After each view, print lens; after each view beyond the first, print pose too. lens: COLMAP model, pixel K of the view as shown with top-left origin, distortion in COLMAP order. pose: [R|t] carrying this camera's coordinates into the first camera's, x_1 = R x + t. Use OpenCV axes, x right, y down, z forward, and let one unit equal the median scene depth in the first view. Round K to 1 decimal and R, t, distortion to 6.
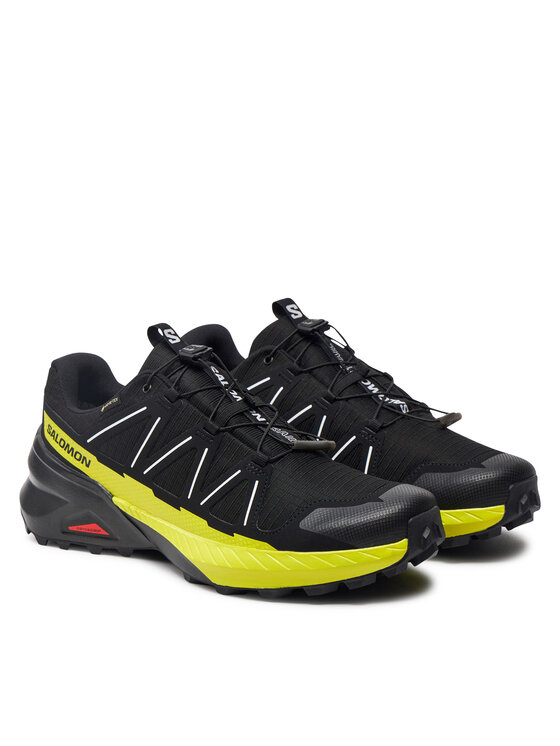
lens RADIAL K [[2201.5, 0, 280.2], [0, 2201.5, 373.4], [0, 0, 1]] dist [-0.098997, 0.000000]
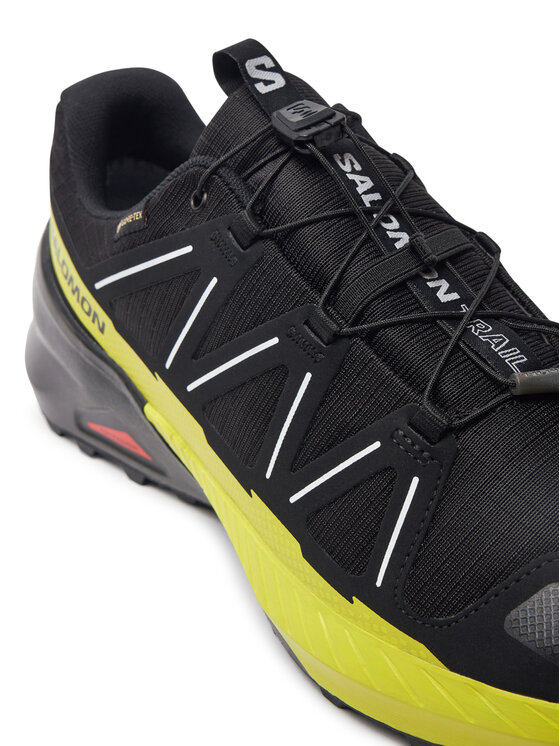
lens RADIAL K [[1468.7, 0, 277.8], [0, 1468.7, 370.5], [0, 0, 1]] dist [-0.102277, 0.000000]
pose [[0.975264, 0.078229, -0.206740, 0.018709], [-0.005013, 0.942868, 0.333128, -0.059496], [0.220989, -0.323851, 0.919937, 0.726133]]
